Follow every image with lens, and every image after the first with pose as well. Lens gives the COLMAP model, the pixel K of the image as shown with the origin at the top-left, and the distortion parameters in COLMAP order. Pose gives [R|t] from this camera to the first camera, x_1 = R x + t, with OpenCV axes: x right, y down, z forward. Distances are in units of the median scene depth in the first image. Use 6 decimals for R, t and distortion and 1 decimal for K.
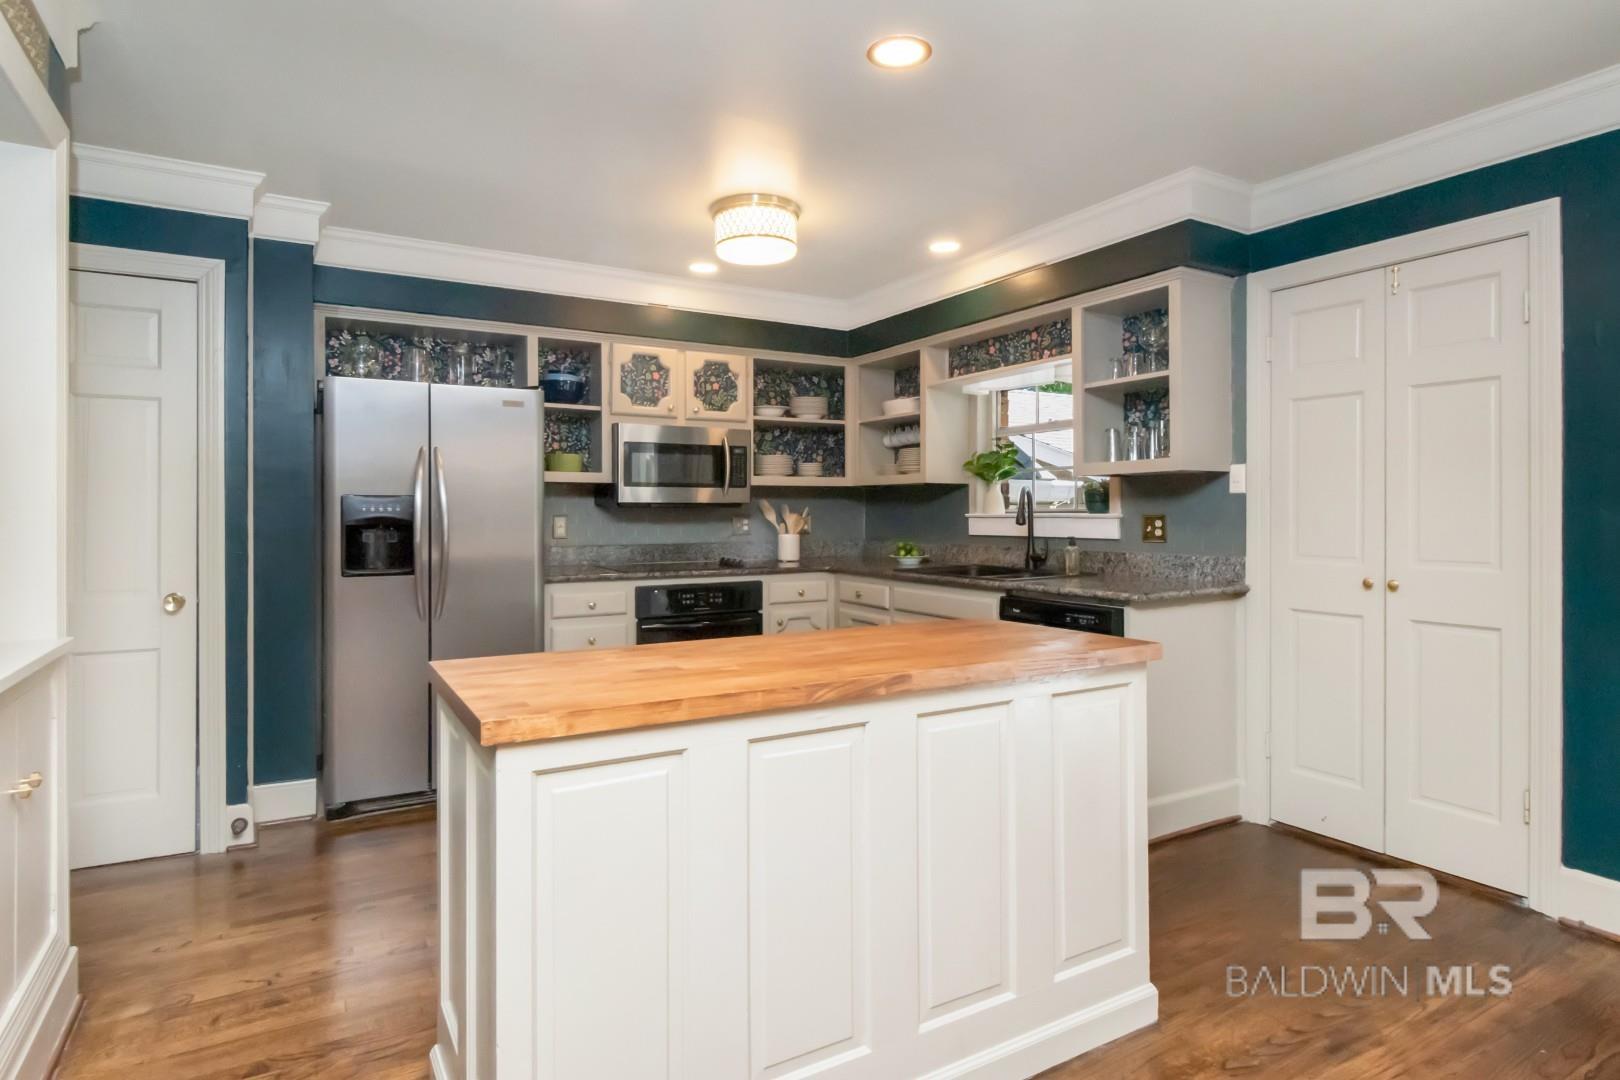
lens RADIAL K [[897.2, 0, 816.9], [0, 897.2, 507.3], [0, 0, 1]] dist [0.000196, 0.000263]
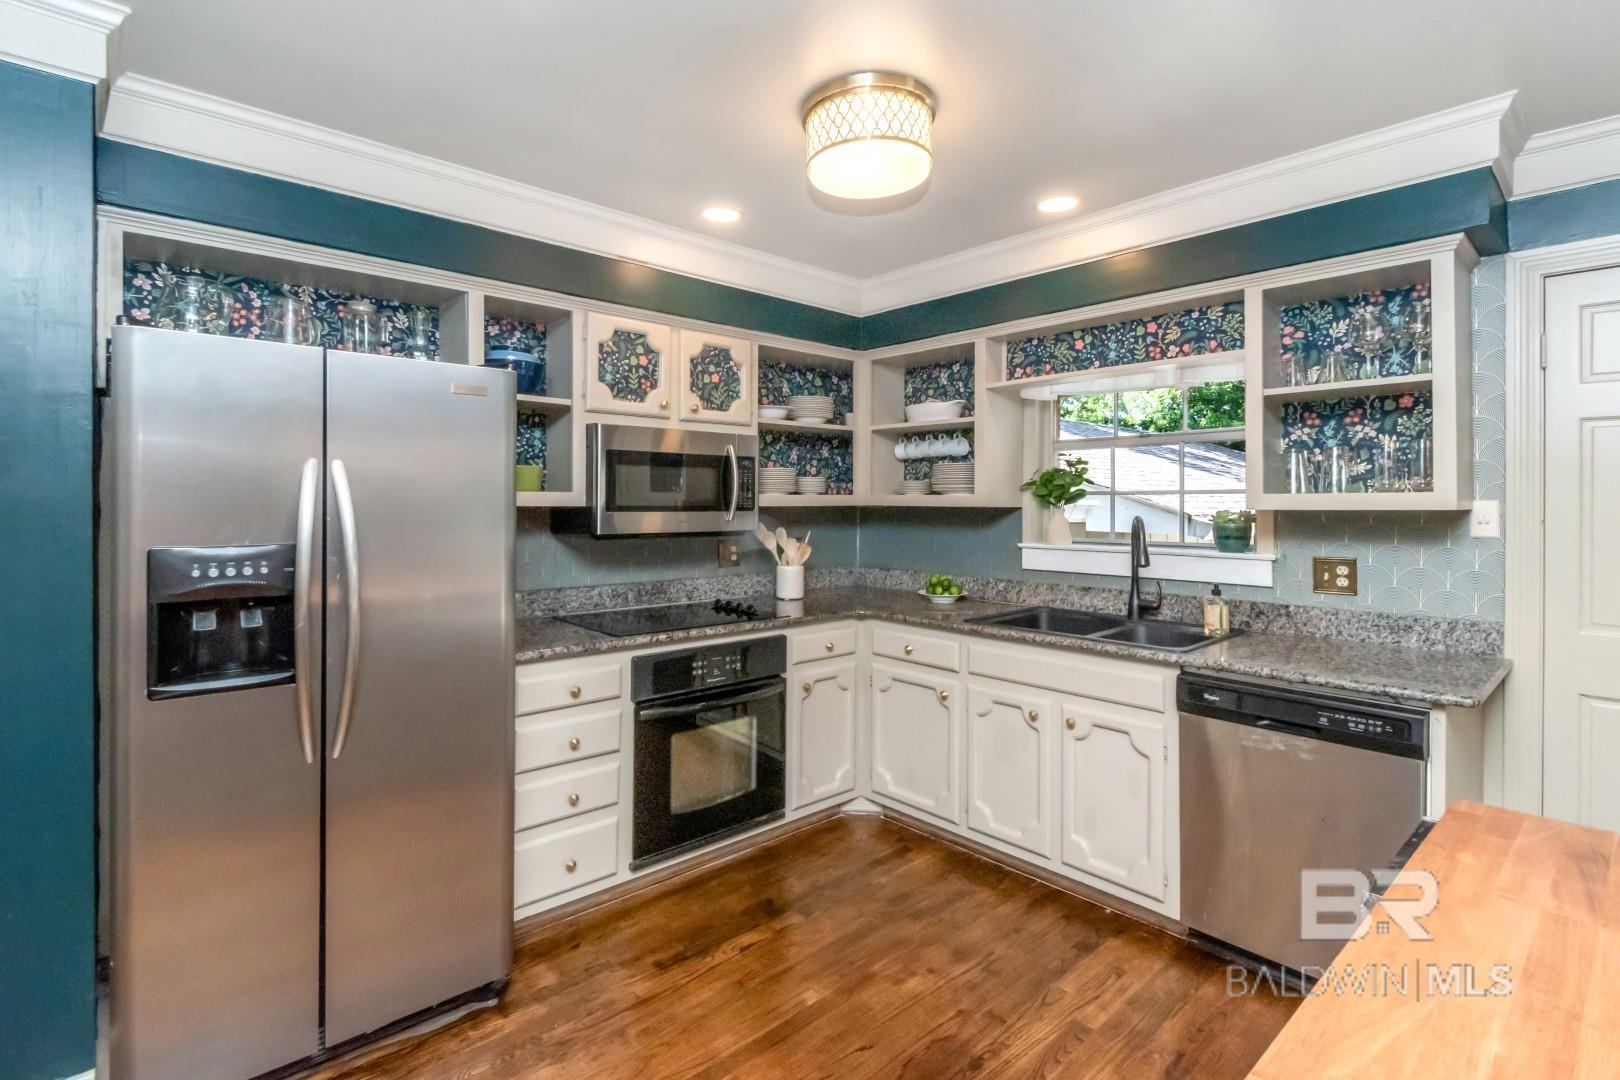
lens RADIAL K [[774.4, 0, 800.7], [0, 774.4, 499.5], [0, 0, 1]] dist [0.000979, -0.000554]
pose [[0.980858, 0.006526, 0.194614, -0.174564], [-0.007075, 0.999973, 0.002126, -0.033937], [-0.194595, -0.003462, 0.980878, 0.345634]]
